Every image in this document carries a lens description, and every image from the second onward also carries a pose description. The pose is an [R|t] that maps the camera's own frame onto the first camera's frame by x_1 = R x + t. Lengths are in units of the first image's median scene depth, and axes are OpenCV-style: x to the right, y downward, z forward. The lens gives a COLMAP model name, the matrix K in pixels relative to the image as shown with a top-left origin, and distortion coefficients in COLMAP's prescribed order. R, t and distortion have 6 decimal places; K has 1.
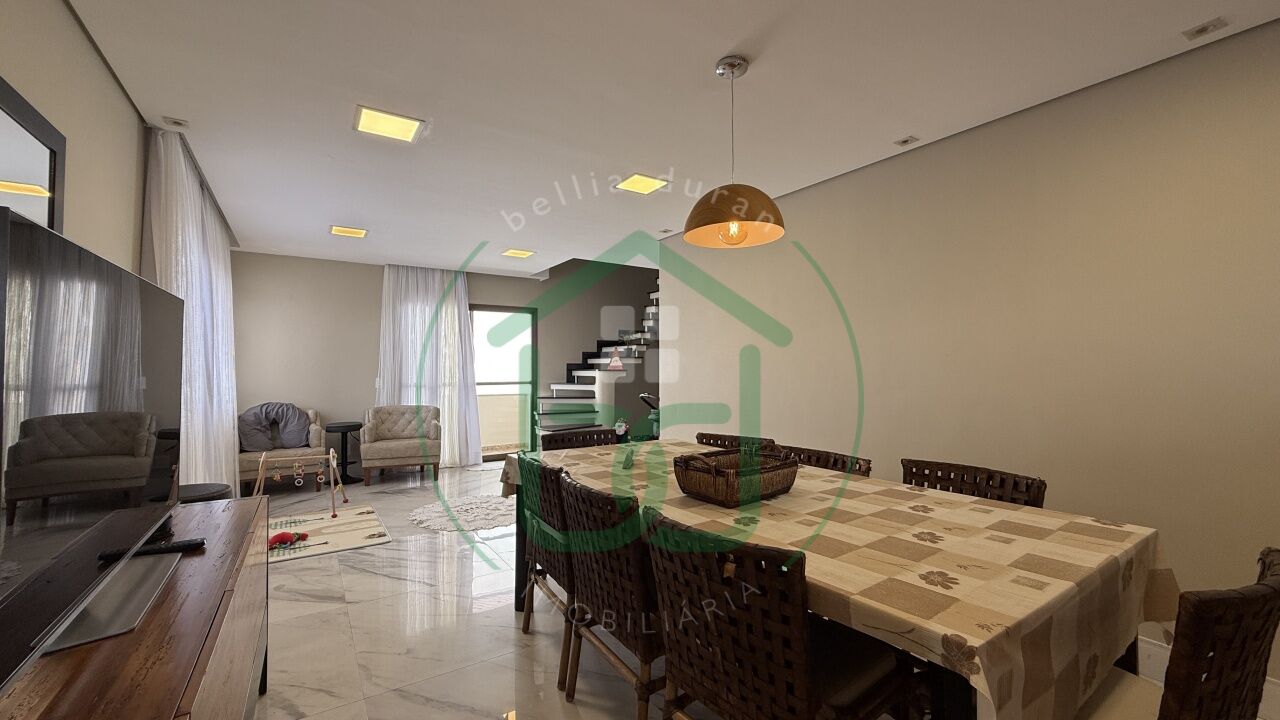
lens RADIAL K [[510.3, 0, 637.6], [0, 510.3, 360.2], [0, 0, 1]] dist [0.001039, -0.000156]
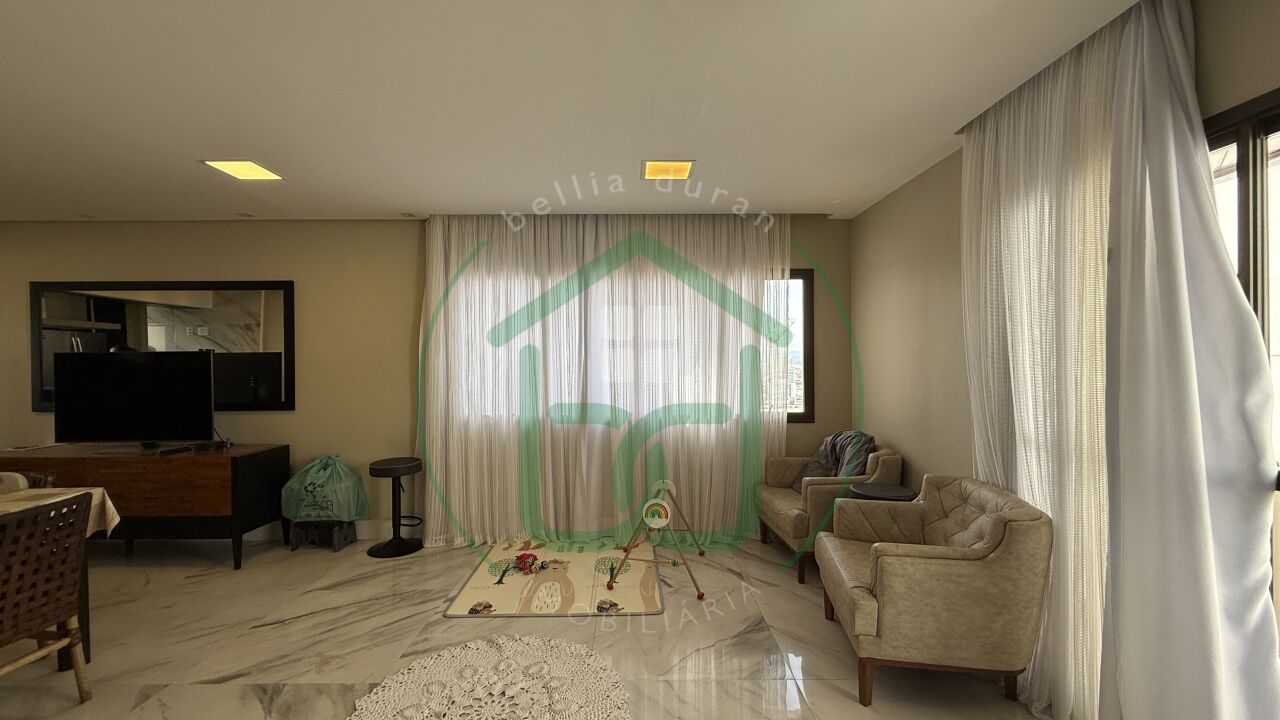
lens RADIAL K [[531.3, 0, 640.0], [0, 531.3, 360.0], [0, 0, 1]] dist [-0.000945, -0.000108]
pose [[-0.551937, 0.012889, -0.833786, 0.003732], [0.020809, 0.999782, 0.001681, -0.012555], [0.833626, -0.016422, -0.552085, 1.158383]]
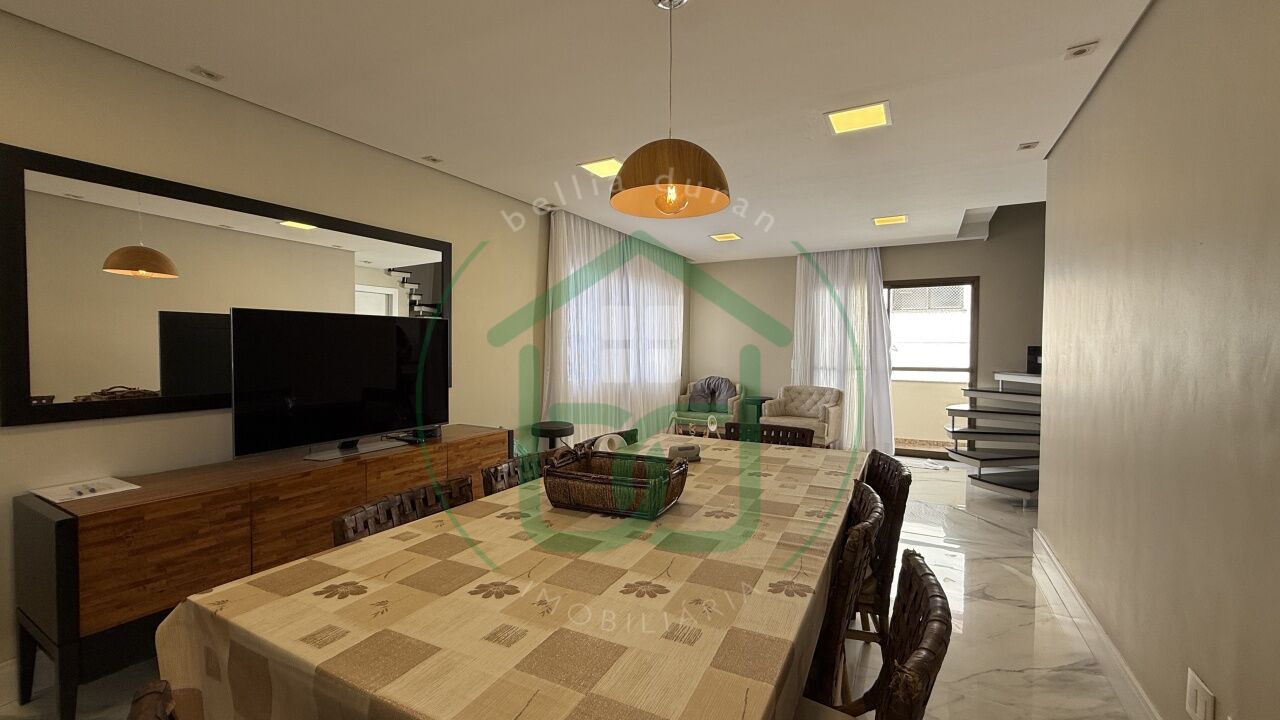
lens RADIAL K [[510.3, 0, 637.6], [0, 510.3, 360.2], [0, 0, 1]] dist [0.001039, -0.000156]
pose [[0.469631, 0.027183, -0.882444, 0.348807], [0.009530, 0.999312, 0.035855, -0.007516], [0.882812, -0.025248, 0.469048, 0.216162]]
